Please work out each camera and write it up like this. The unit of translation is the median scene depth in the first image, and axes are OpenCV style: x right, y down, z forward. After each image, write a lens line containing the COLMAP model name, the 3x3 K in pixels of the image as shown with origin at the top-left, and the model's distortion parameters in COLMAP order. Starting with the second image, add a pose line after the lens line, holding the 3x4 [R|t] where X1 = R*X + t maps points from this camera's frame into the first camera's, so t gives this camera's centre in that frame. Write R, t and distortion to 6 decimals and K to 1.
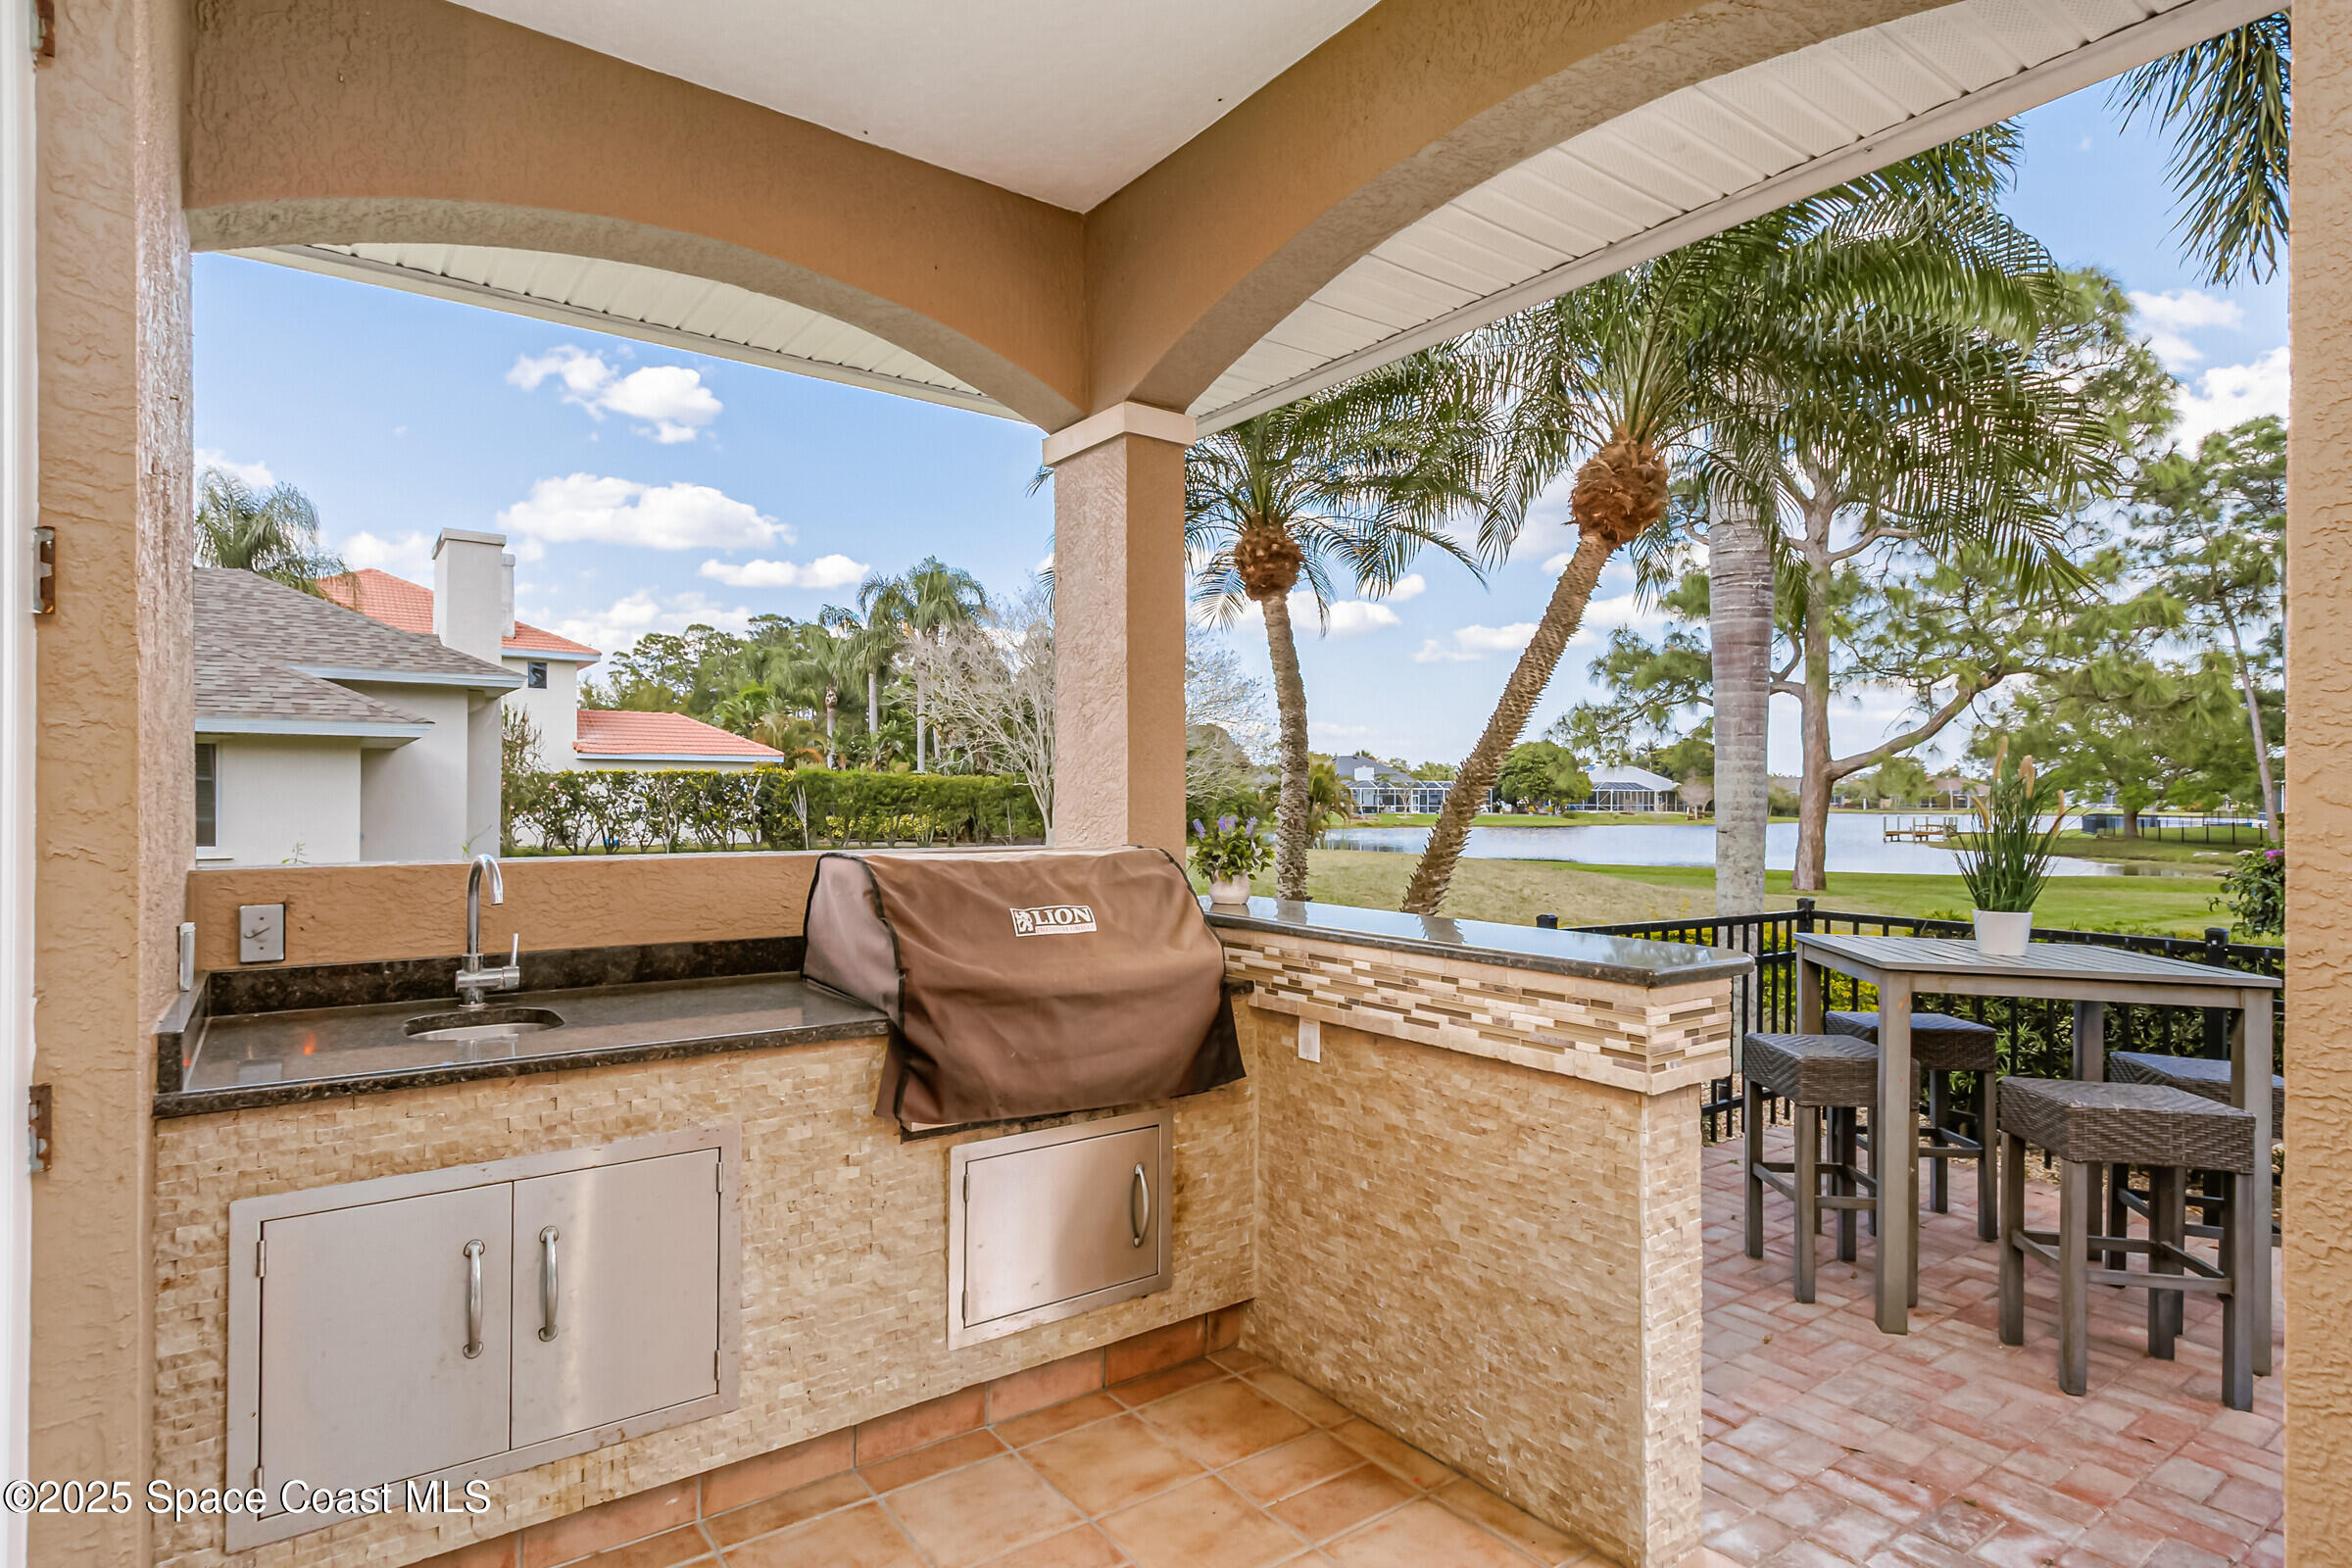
lens RADIAL K [[1203.5, 0, 1180.1], [0, 1203.5, 805.5], [0, 0, 1]] dist [-0.002648, -0.000187]
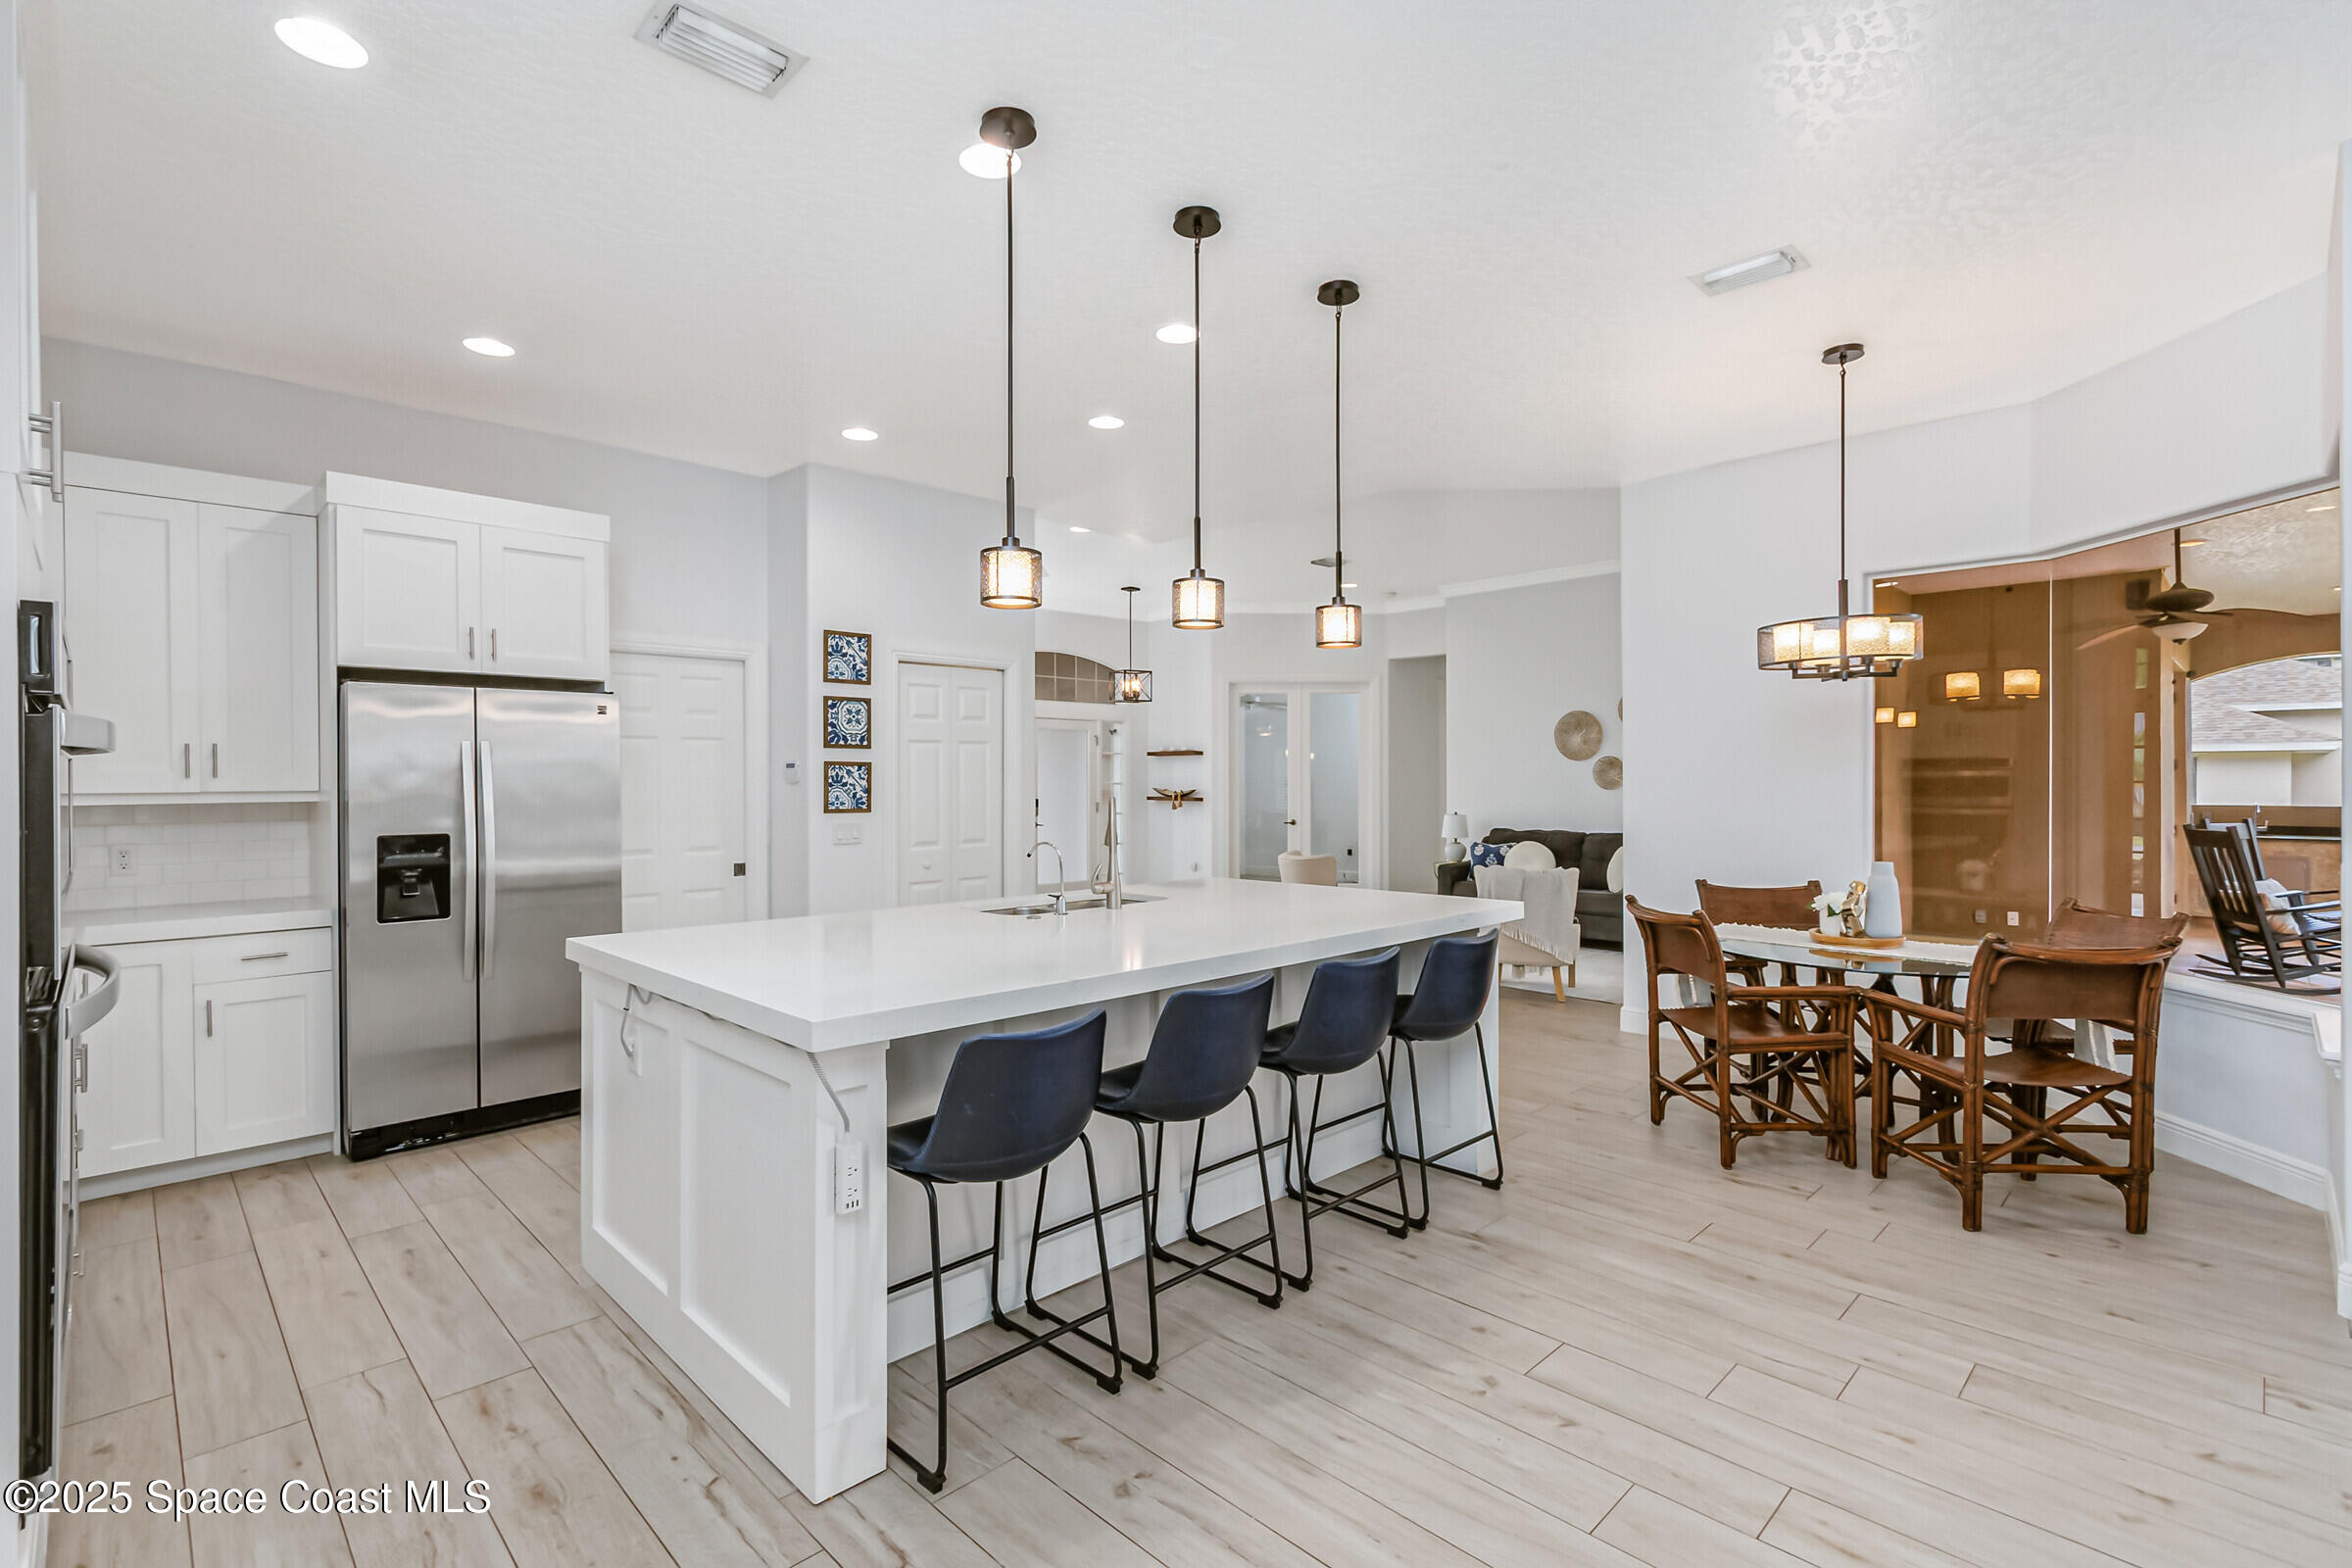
lens RADIAL K [[1106.2, 0, 1176.4], [0, 1106.2, 789.0], [0, 0, 1]] dist [0.014327, -0.005908]
pose [[0.154499, 0.003829, -0.987986, 0.598865], [-0.004883, 0.999983, 0.003112, -0.001651], [0.987981, 0.004343, 0.154515, -0.751780]]
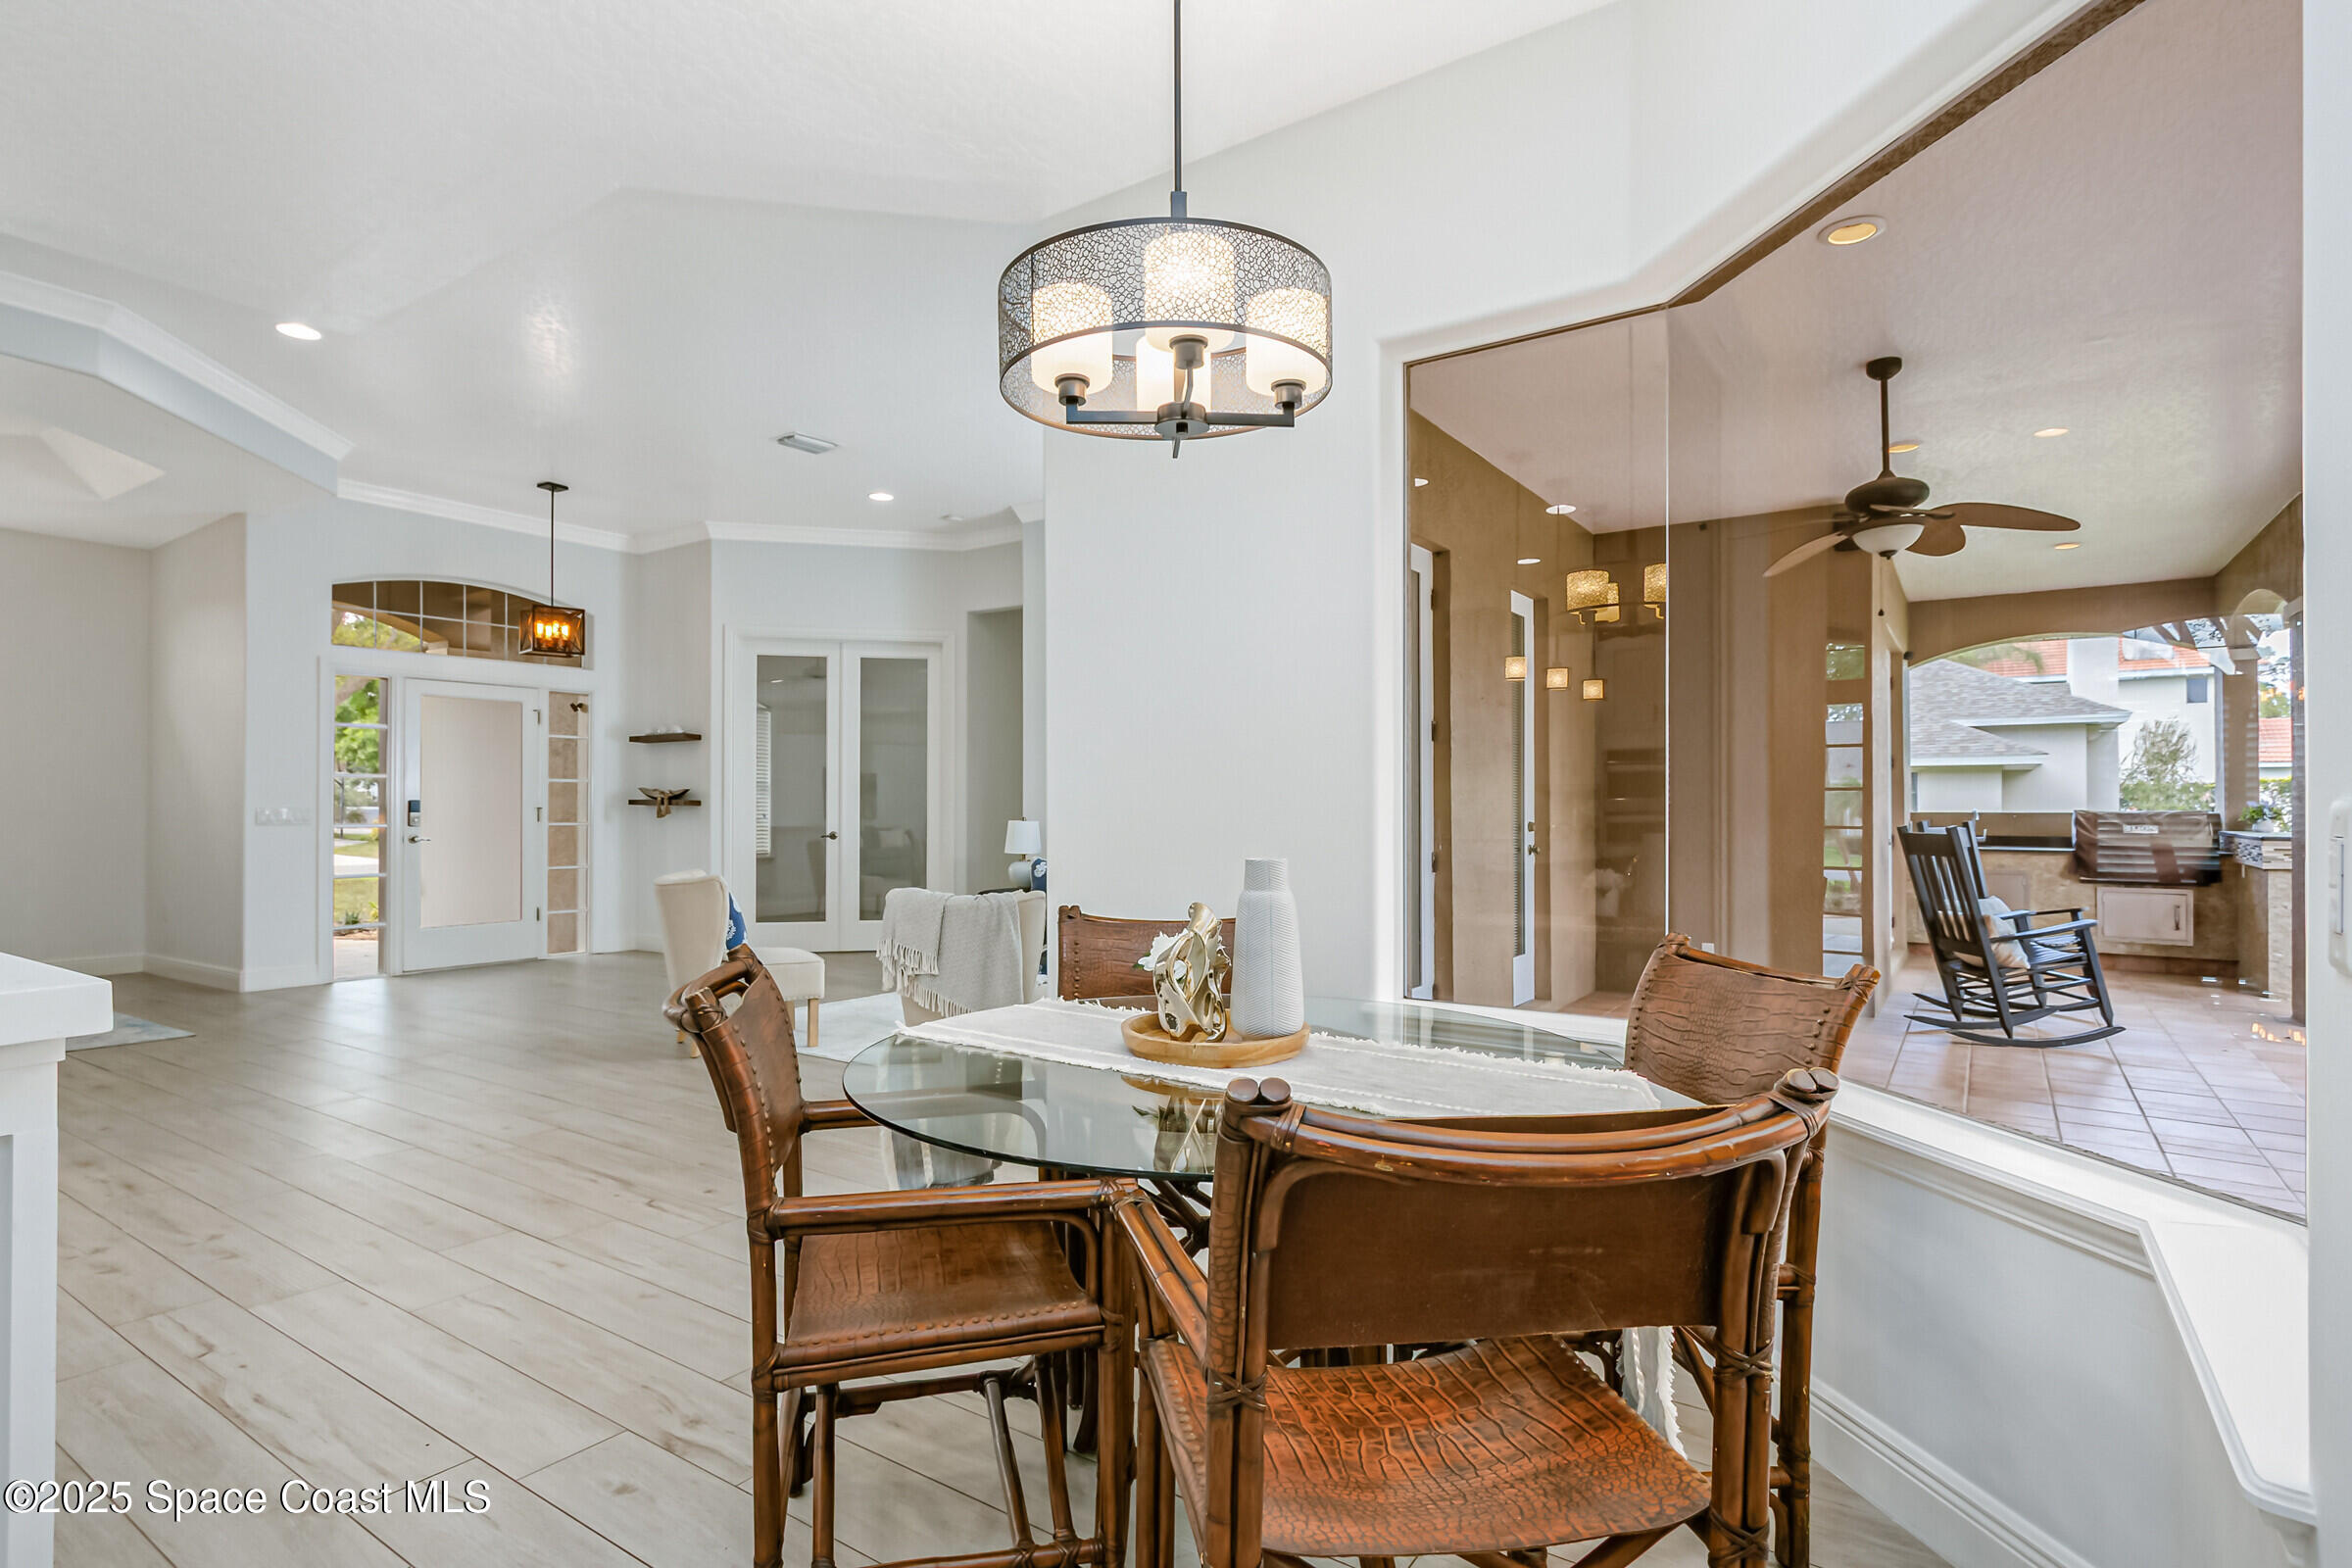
lens RADIAL K [[1203.5, 0, 1180.1], [0, 1203.5, 805.5], [0, 0, 1]] dist [-0.002648, -0.000187]
pose [[0.337905, -0.003597, -0.941173, 0.450373], [-0.006750, 0.999958, -0.006246, 0.013809], [0.941156, 0.008464, 0.337867, -0.561719]]
